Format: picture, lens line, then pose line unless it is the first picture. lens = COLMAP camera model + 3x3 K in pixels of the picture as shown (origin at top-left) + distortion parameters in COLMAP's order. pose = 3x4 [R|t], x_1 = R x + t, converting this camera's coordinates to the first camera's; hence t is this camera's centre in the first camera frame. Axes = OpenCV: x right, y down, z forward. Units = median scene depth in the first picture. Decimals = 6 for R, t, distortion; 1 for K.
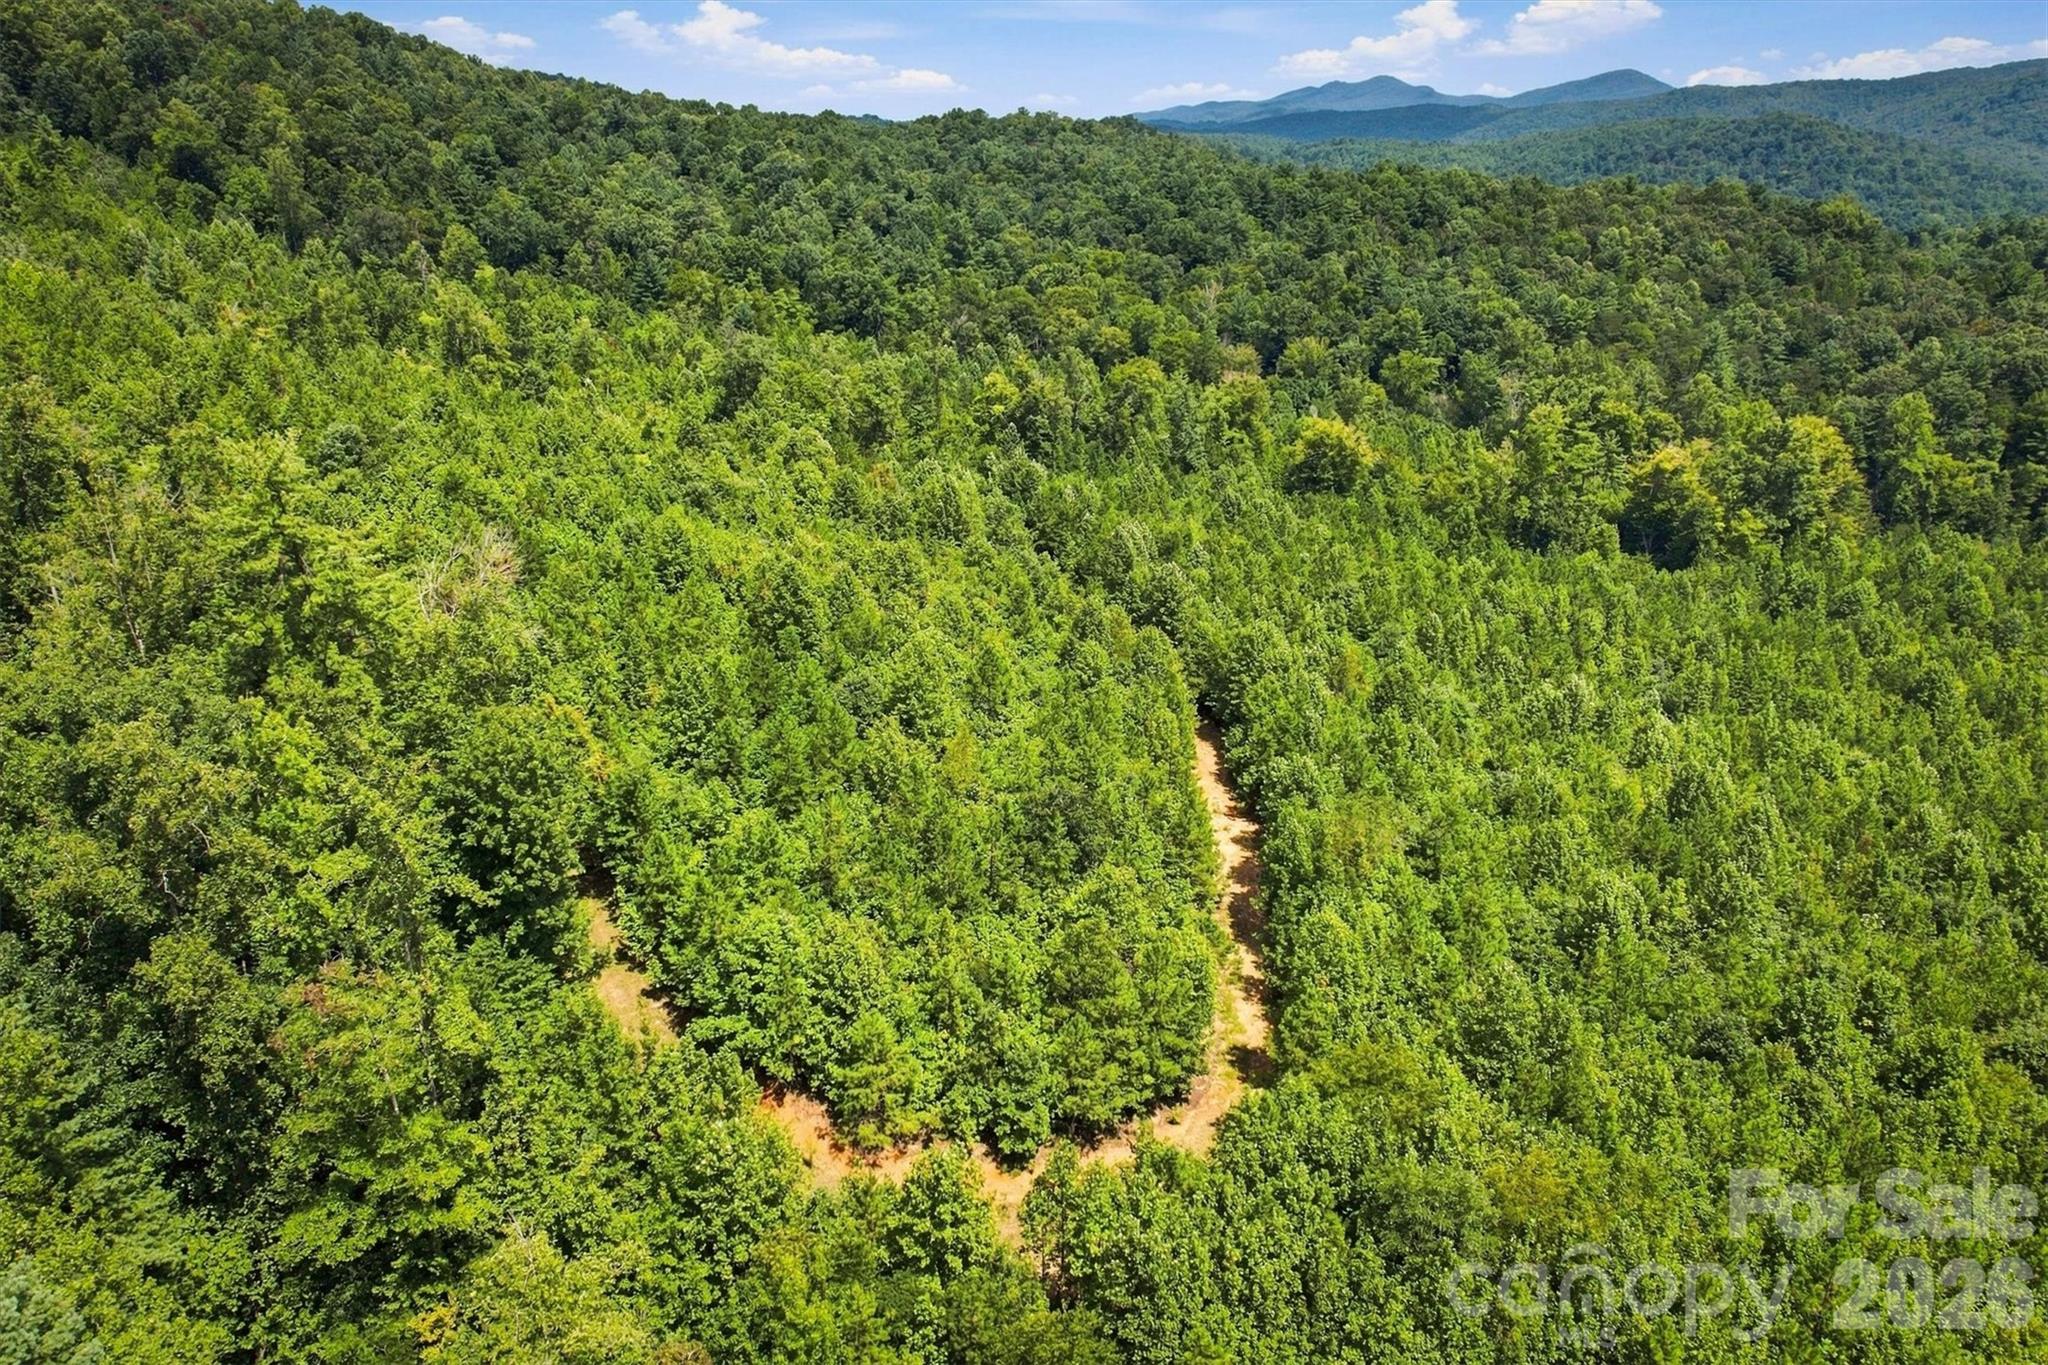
lens RADIAL K [[1433.8, 0, 1019.9], [0, 1433.8, 672.5], [0, 0, 1]] dist [-0.034706, 0.007950]
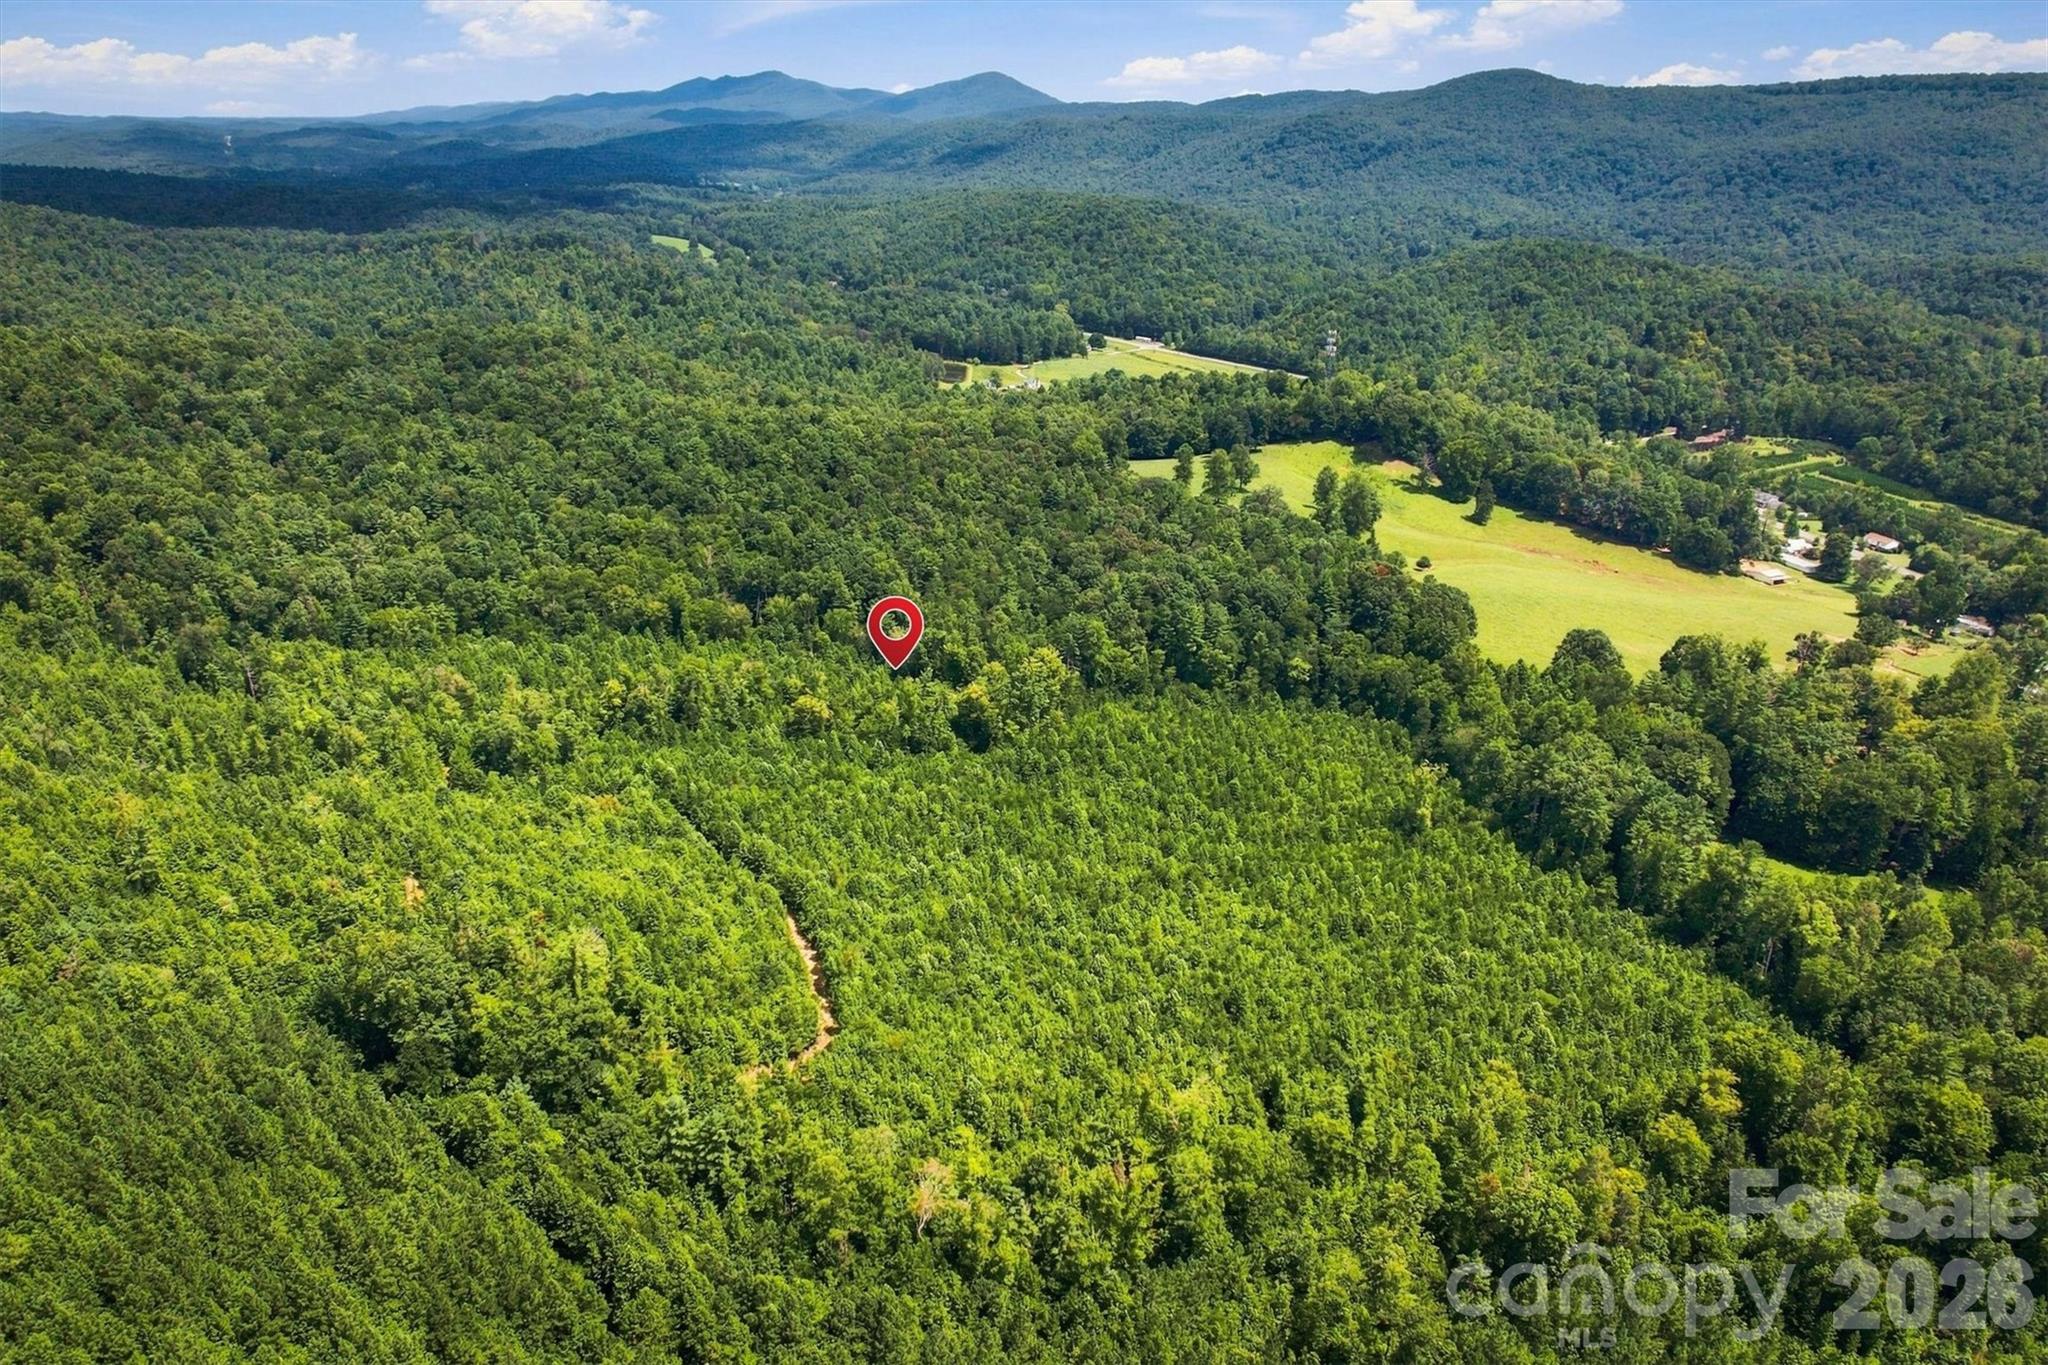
lens RADIAL K [[1433.8, 0, 1019.9], [0, 1433.8, 672.5], [0, 0, 1]] dist [-0.034706, 0.007950]
pose [[0.924621, -0.135802, 0.355858, -0.202959], [0.130351, 0.990686, 0.039373, -0.255266], [-0.357890, 0.009982, 0.933710, -0.929201]]
